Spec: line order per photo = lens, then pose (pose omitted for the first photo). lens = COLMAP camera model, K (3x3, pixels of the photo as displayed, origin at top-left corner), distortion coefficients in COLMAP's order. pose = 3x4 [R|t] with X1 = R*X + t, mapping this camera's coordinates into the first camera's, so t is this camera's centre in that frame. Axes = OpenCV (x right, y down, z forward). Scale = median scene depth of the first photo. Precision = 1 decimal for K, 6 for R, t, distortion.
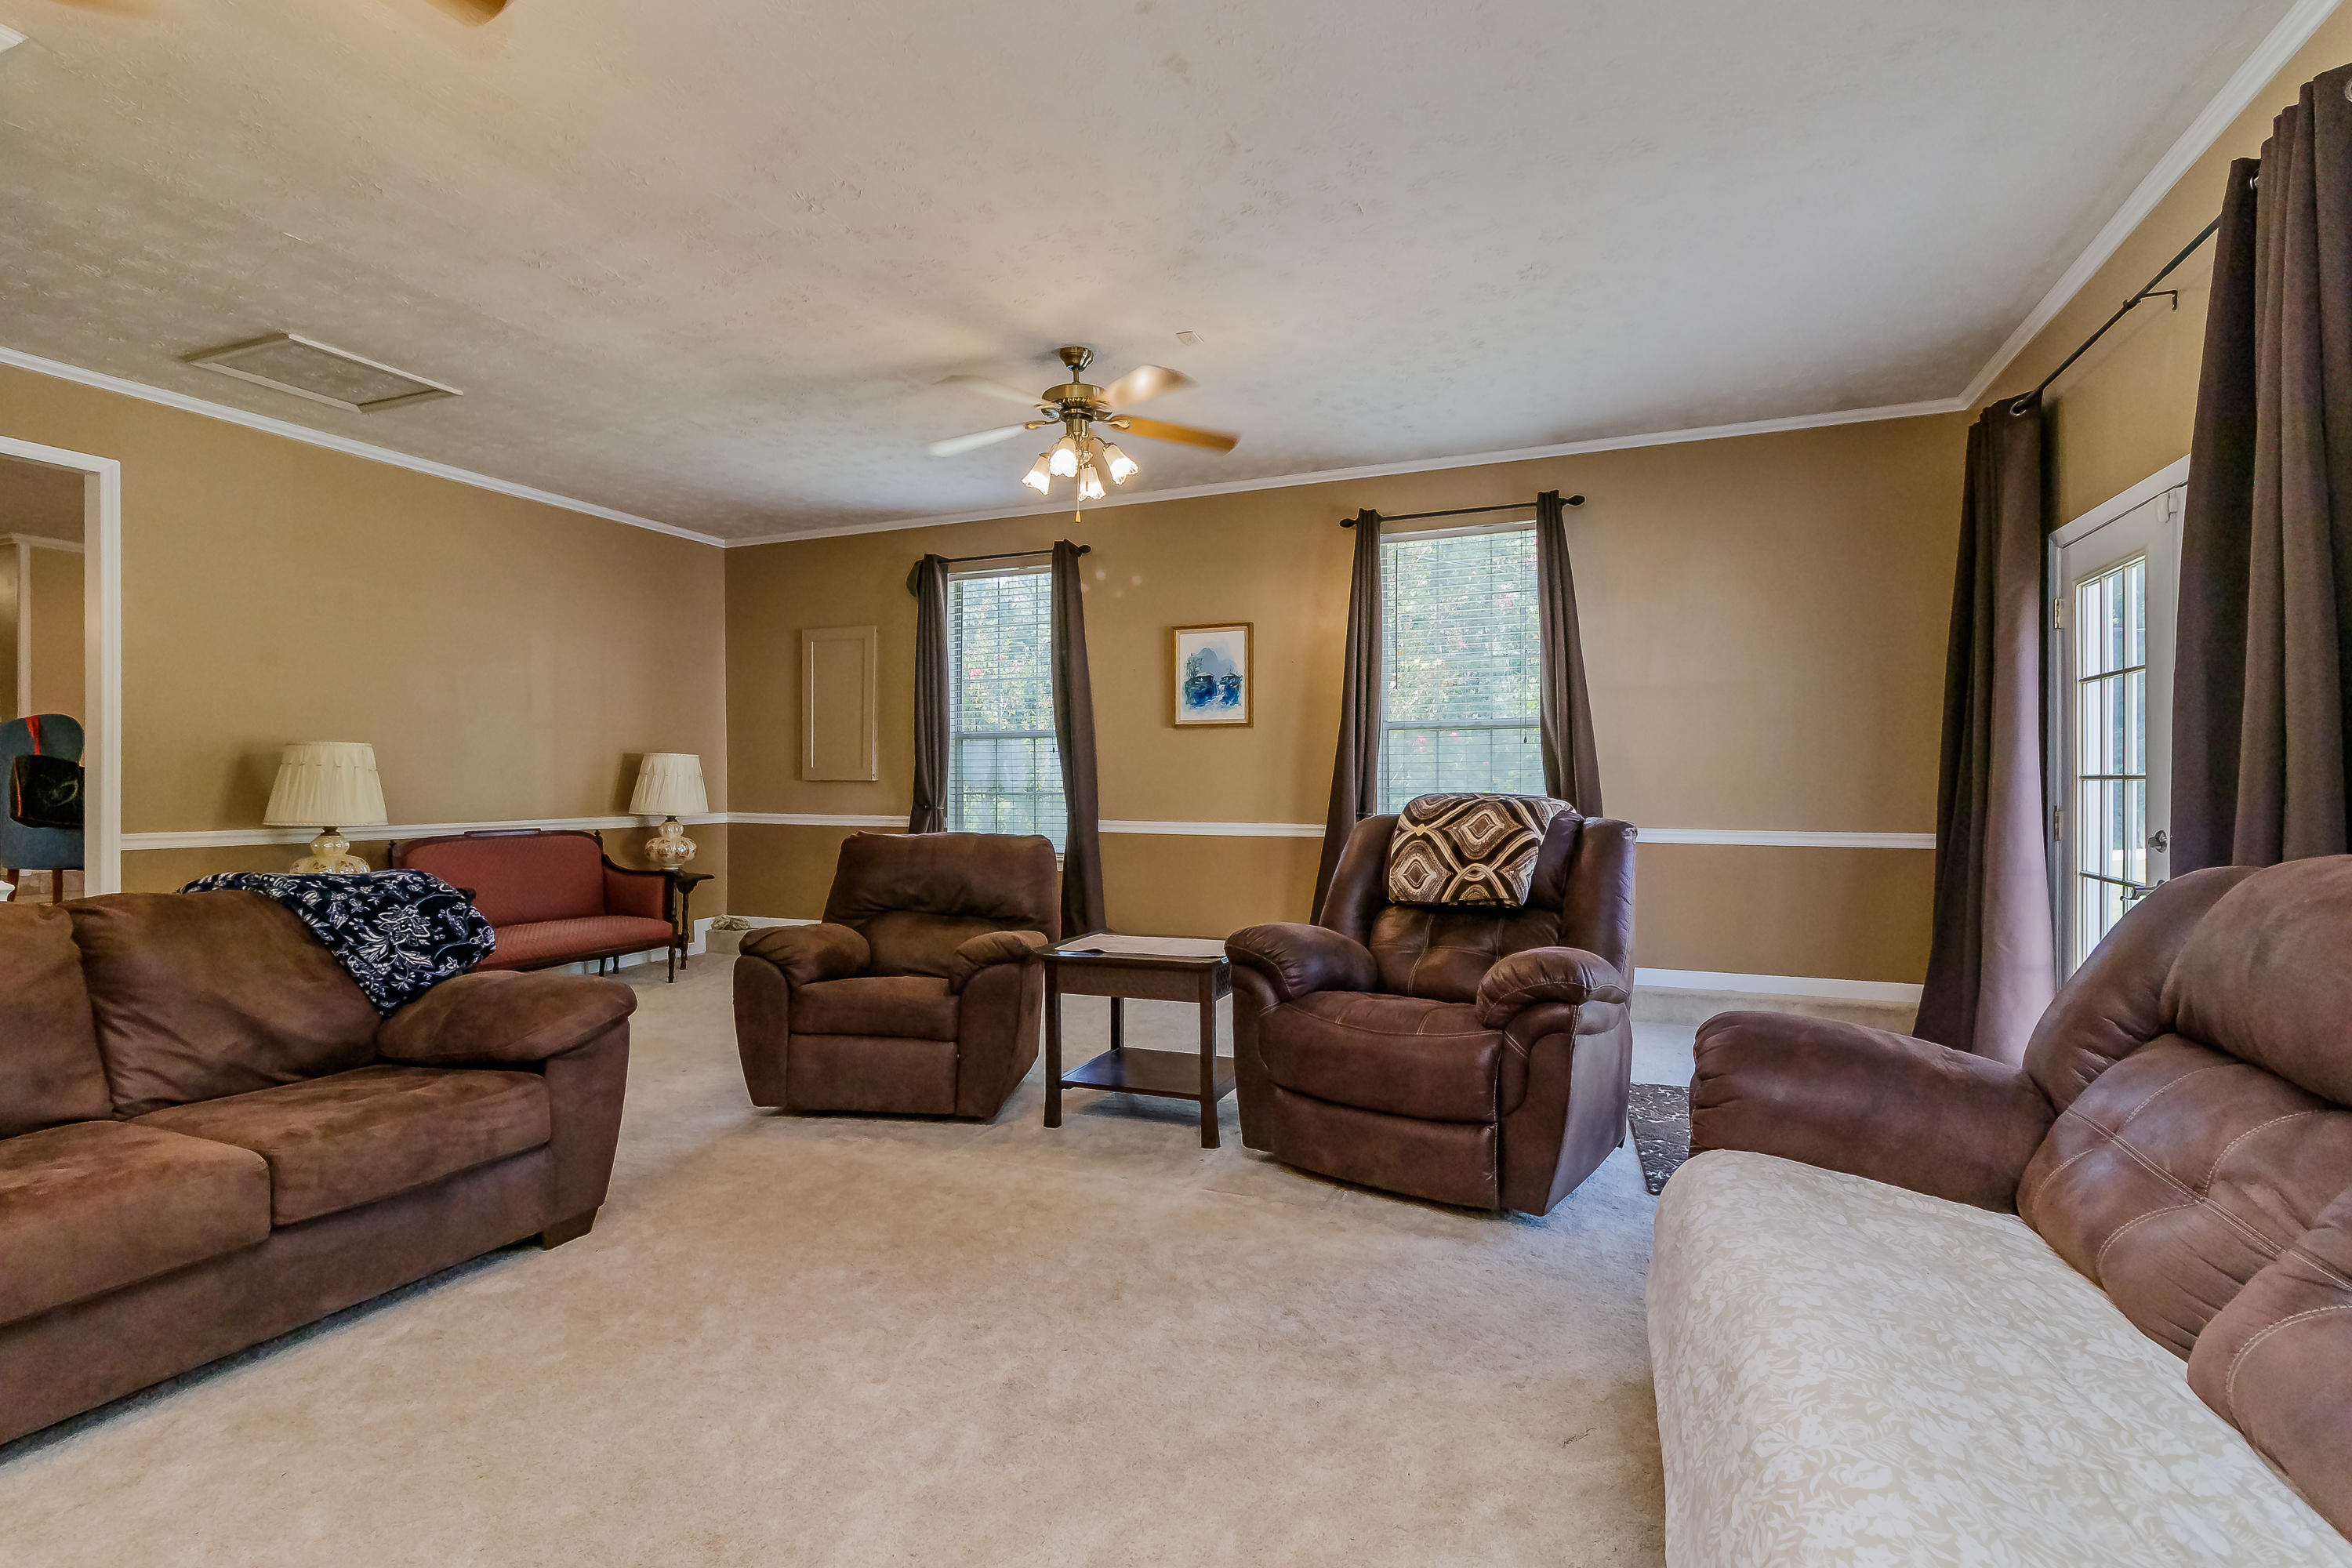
lens RADIAL K [[1104.7, 0, 1169.9], [0, 1104.7, 777.0], [0, 0, 1]] dist [-0.000184, 0.001182]
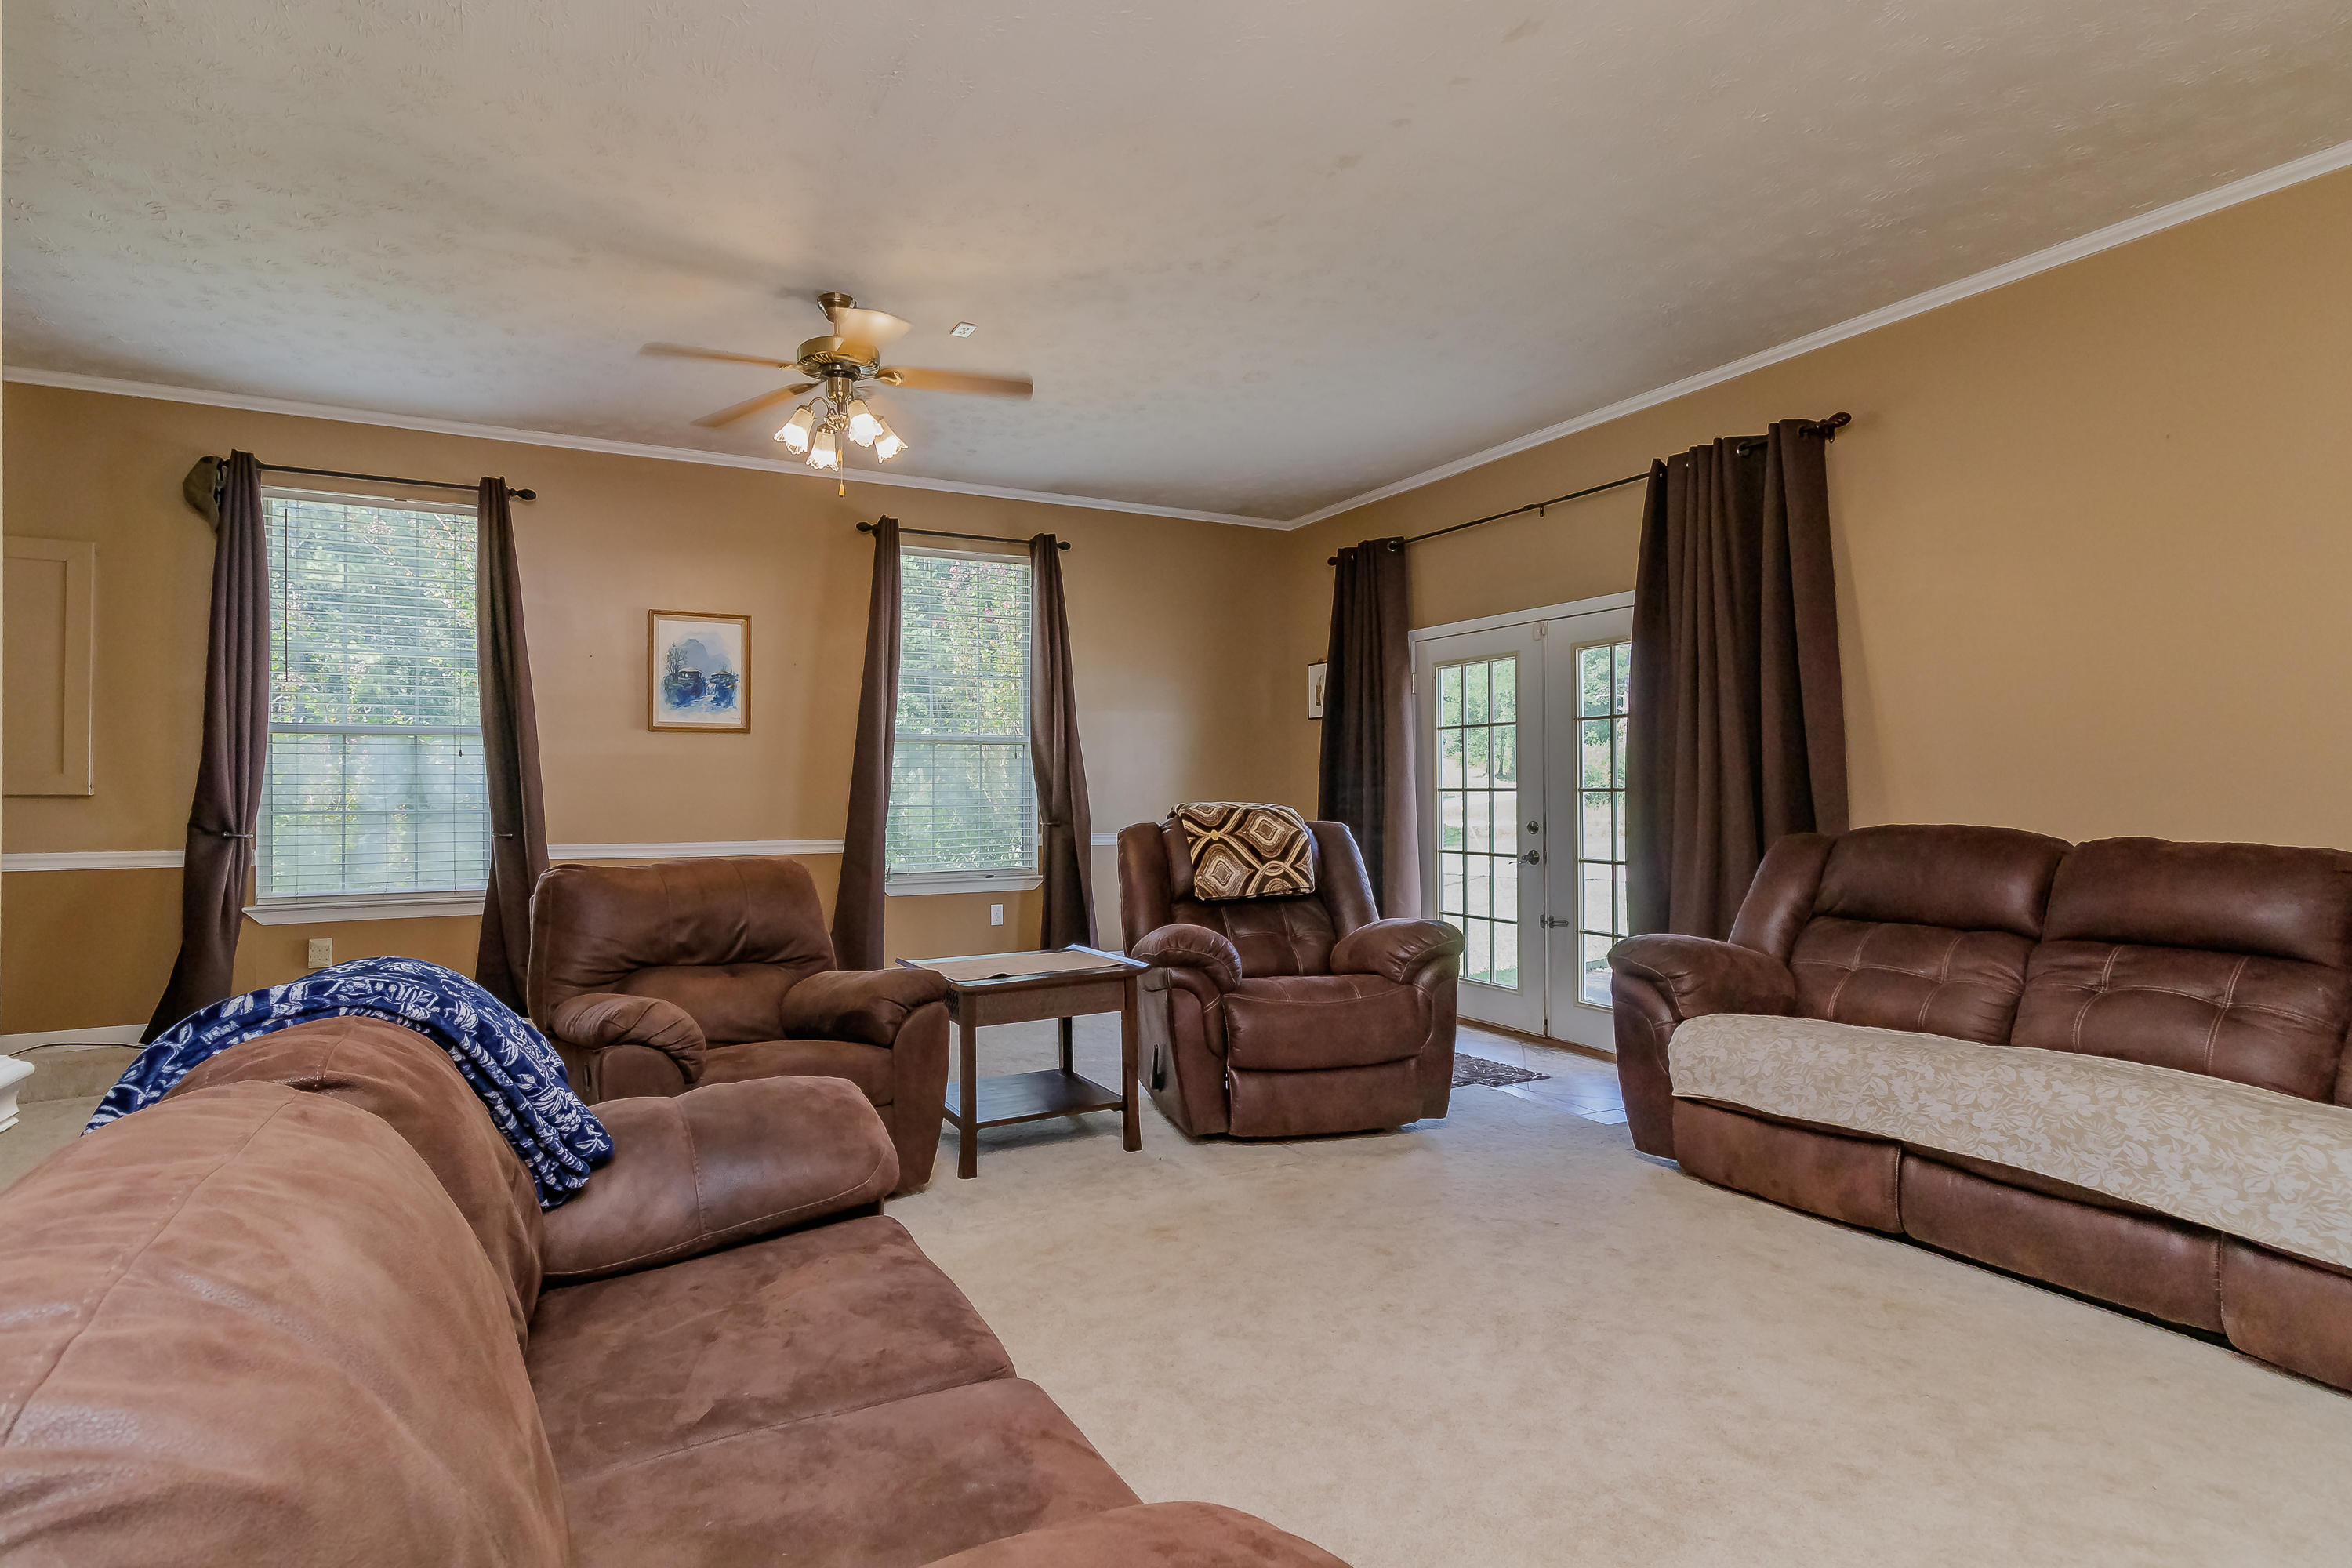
lens RADIAL K [[1129.7, 0, 1110.0], [0, 1129.7, 775.4], [0, 0, 1]] dist [-0.021516, -0.000818]
pose [[0.652721, 0.010770, 0.757521, -0.589244], [-0.000871, 0.999909, -0.013466, 0.001539], [-0.757598, 0.008130, 0.652671, 0.253598]]
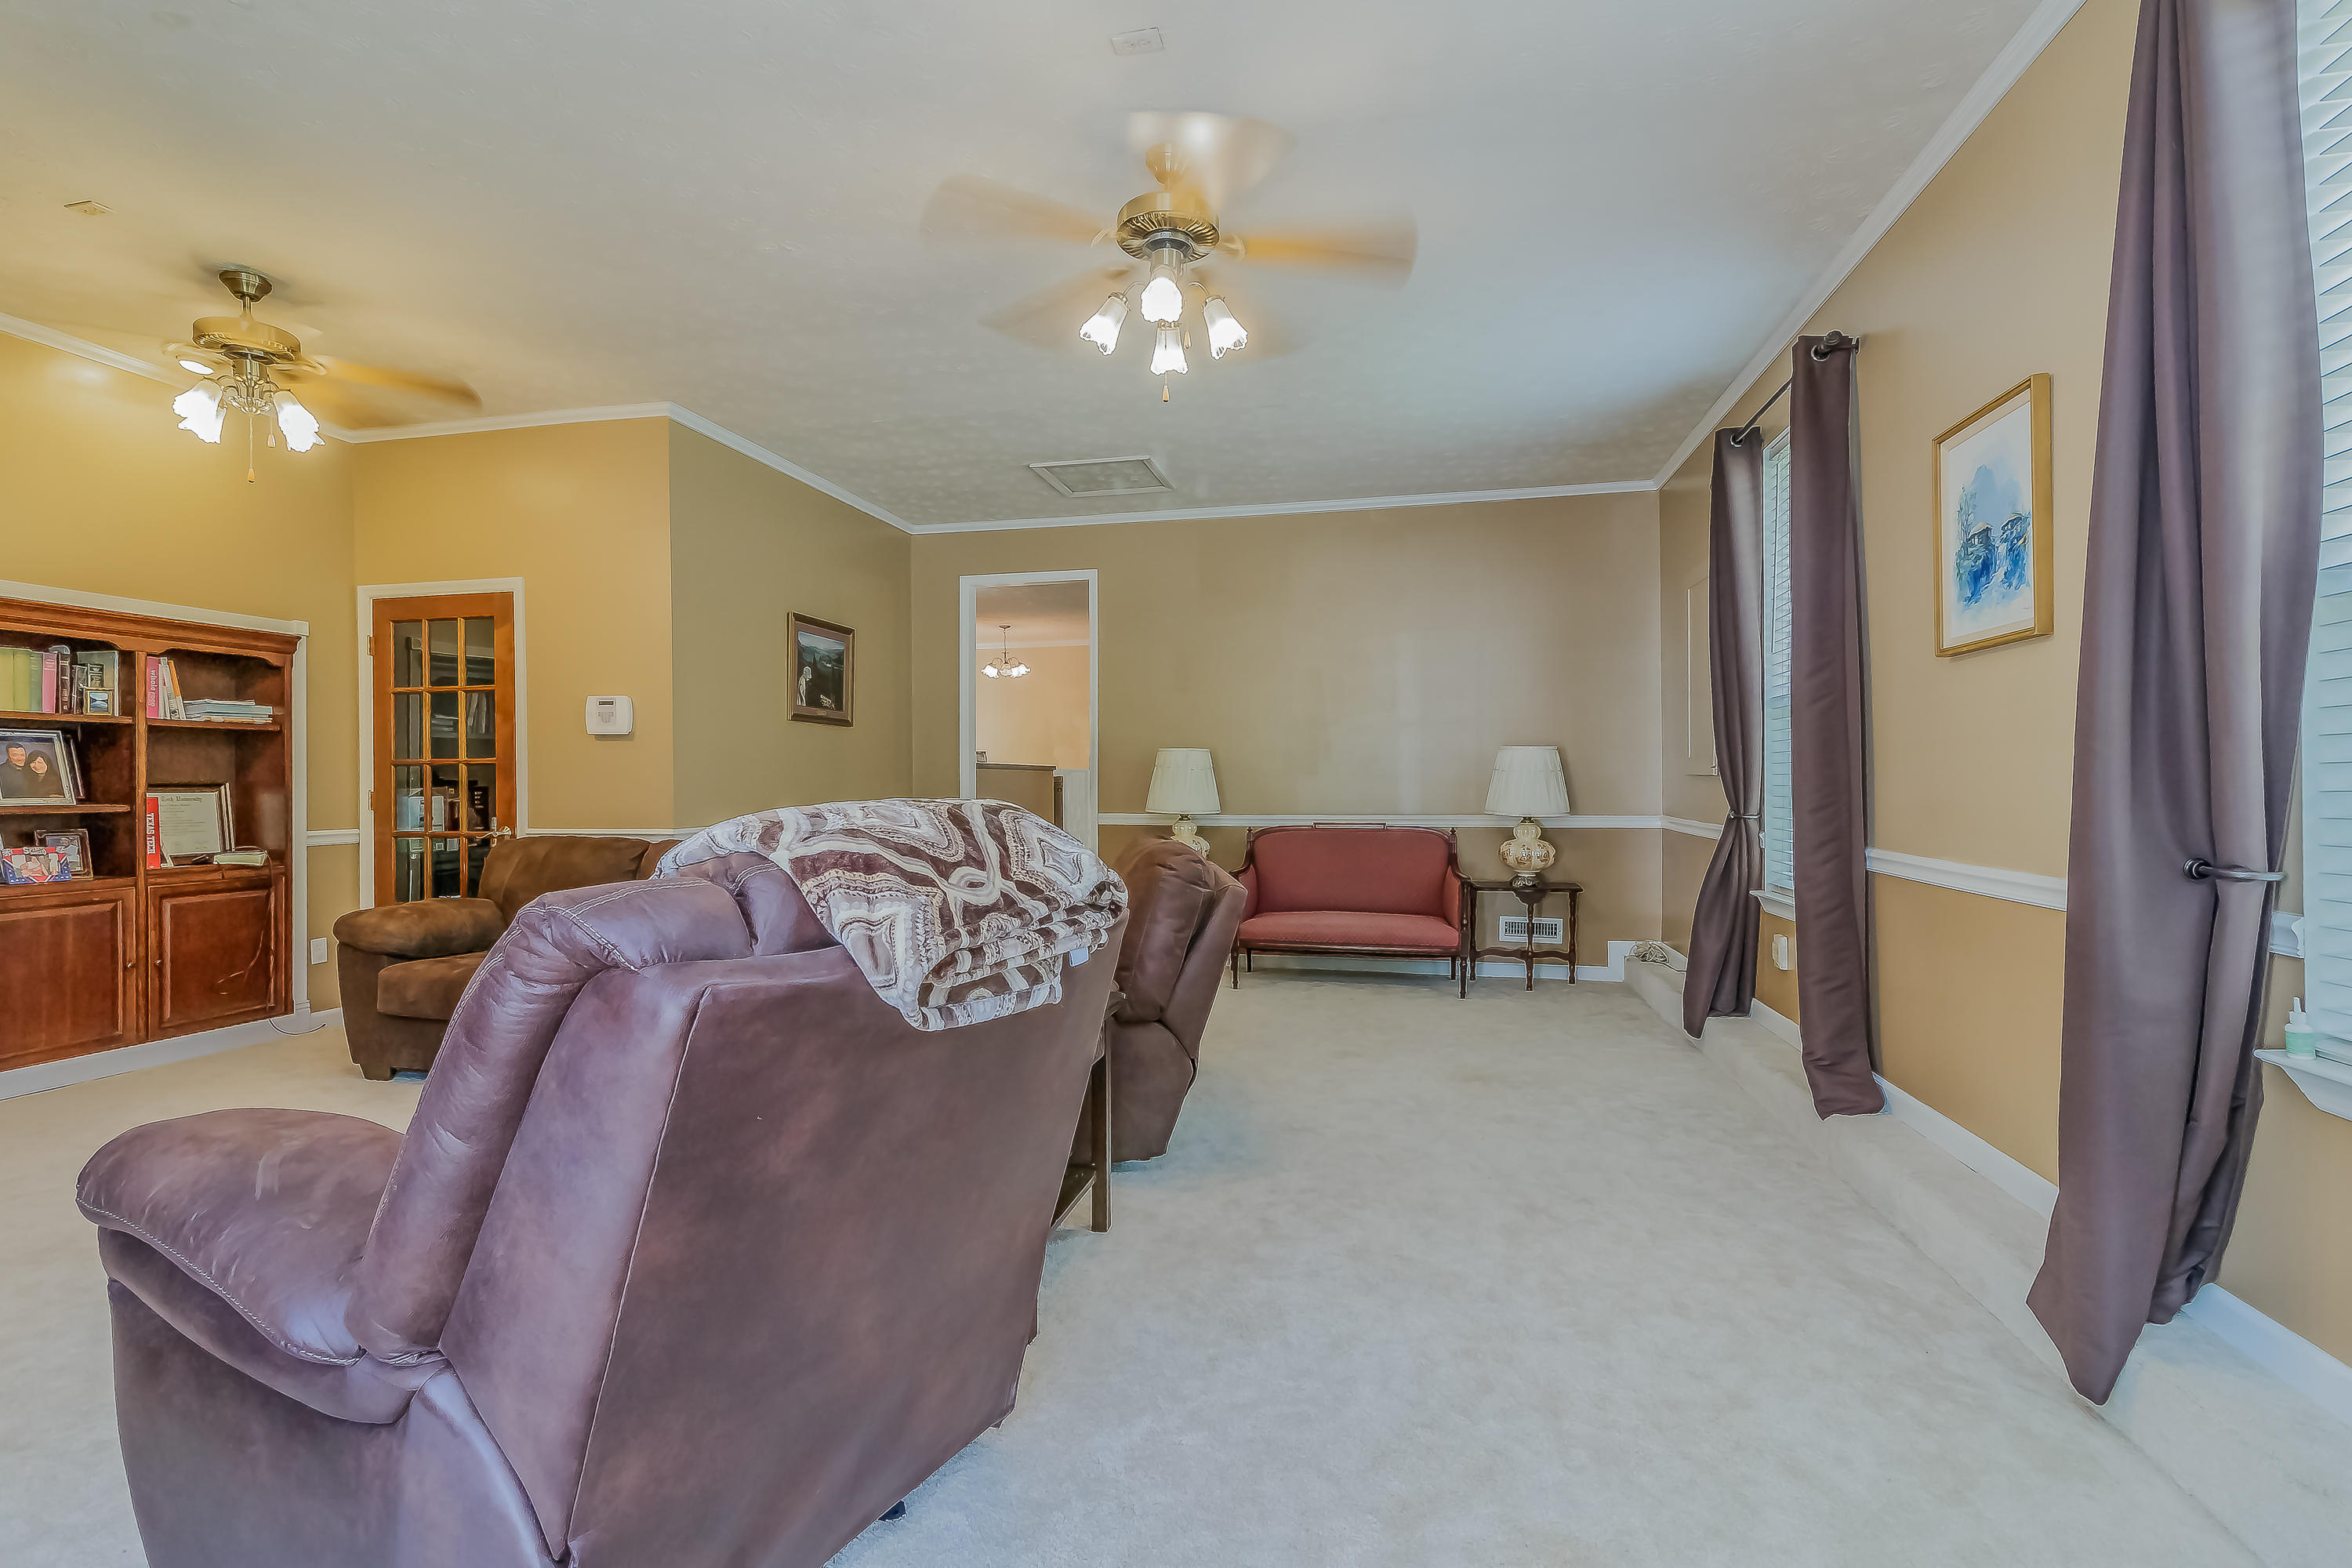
lens RADIAL K [[1104.7, 0, 1169.9], [0, 1104.7, 777.0], [0, 0, 1]] dist [-0.000184, 0.001182]
pose [[0.158054, -0.004989, -0.987418, 0.577028], [0.006123, 0.999973, -0.004072, 0.007515], [0.987411, -0.005403, 0.158080, 0.865444]]
